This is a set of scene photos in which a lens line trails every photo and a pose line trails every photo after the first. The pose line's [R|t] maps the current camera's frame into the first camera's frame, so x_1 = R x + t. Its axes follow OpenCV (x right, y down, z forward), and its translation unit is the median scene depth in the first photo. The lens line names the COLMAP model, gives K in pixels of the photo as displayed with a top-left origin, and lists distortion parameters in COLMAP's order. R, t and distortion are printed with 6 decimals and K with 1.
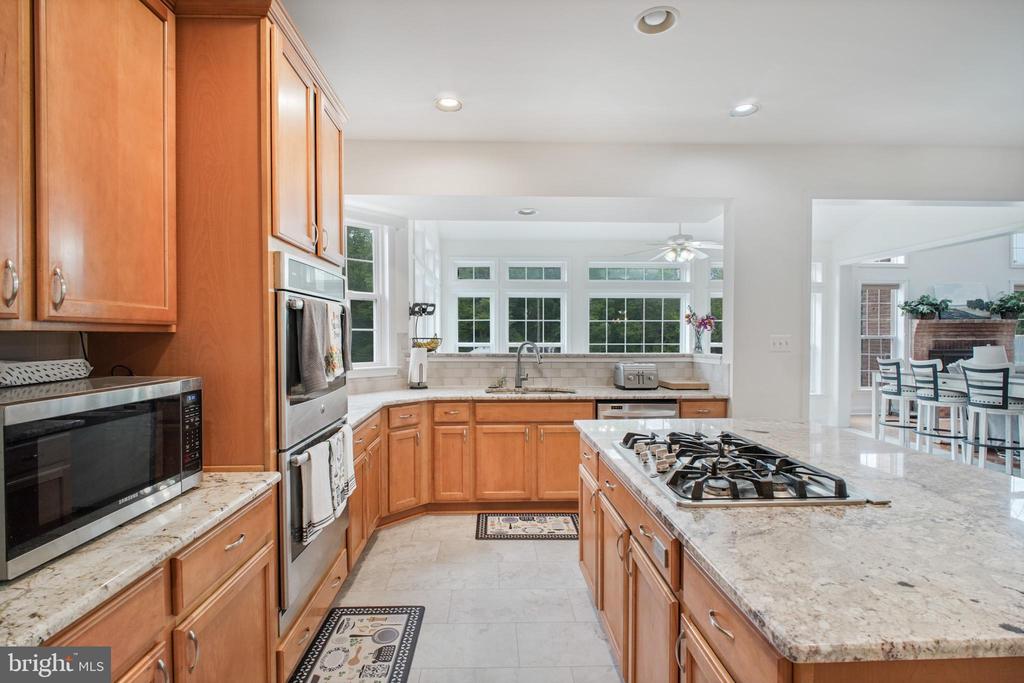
lens RADIAL K [[485.8, 0, 501.5], [0, 485.8, 345.9], [0, 0, 1]] dist [0.003415, -0.000411]
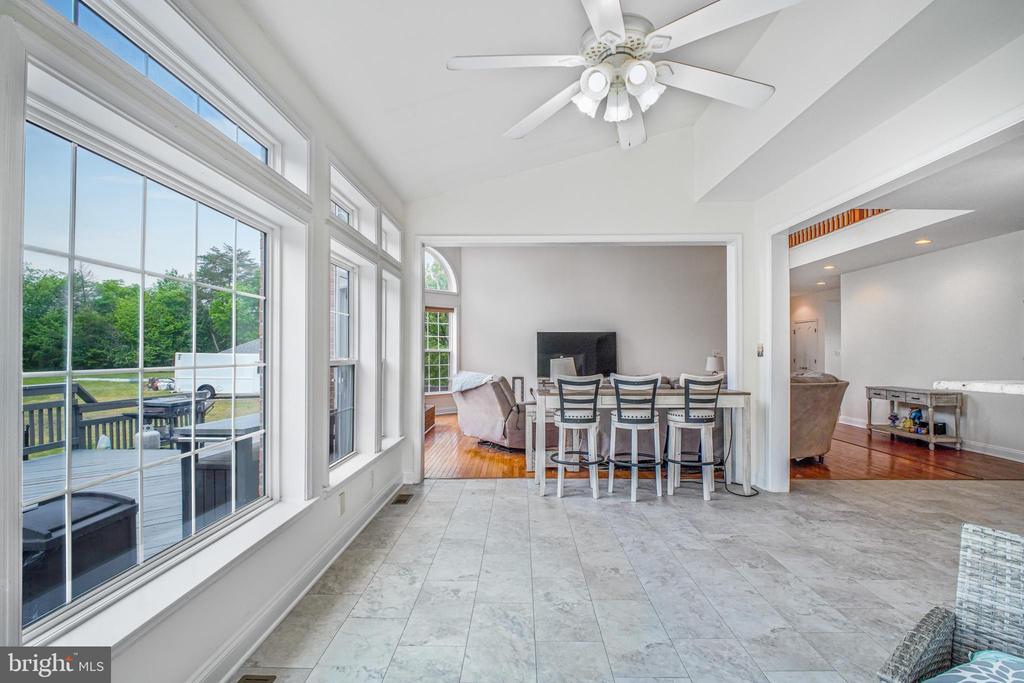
lens RADIAL K [[495.8, 0, 508.2], [0, 495.8, 339.1], [0, 0, 1]] dist [-0.003056, -0.001258]
pose [[0.057464, 0.026576, 0.997994, -0.008639], [0.017137, 0.999472, -0.027602, -0.016625], [-0.998200, 0.018689, 0.056979, 1.384555]]
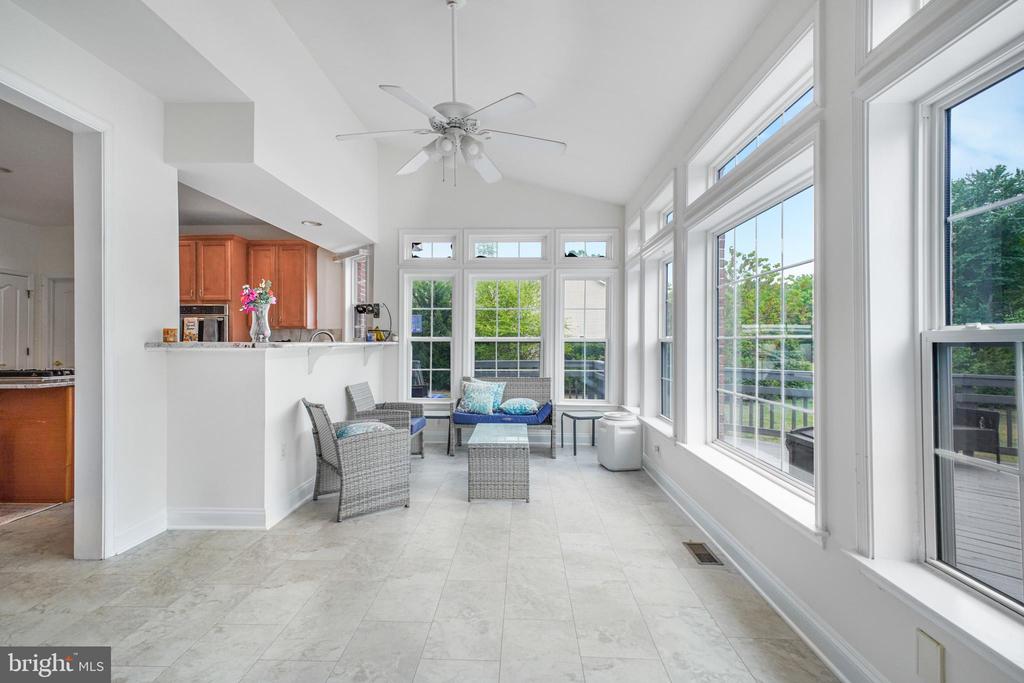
lens RADIAL K [[495.8, 0, 508.2], [0, 495.8, 339.1], [0, 0, 1]] dist [-0.003056, -0.001258]
pose [[-0.062829, -0.003917, -0.998017, 1.140726], [-0.017940, 0.999835, -0.002795, 0.003950], [0.997863, 0.017728, -0.062889, 1.427482]]
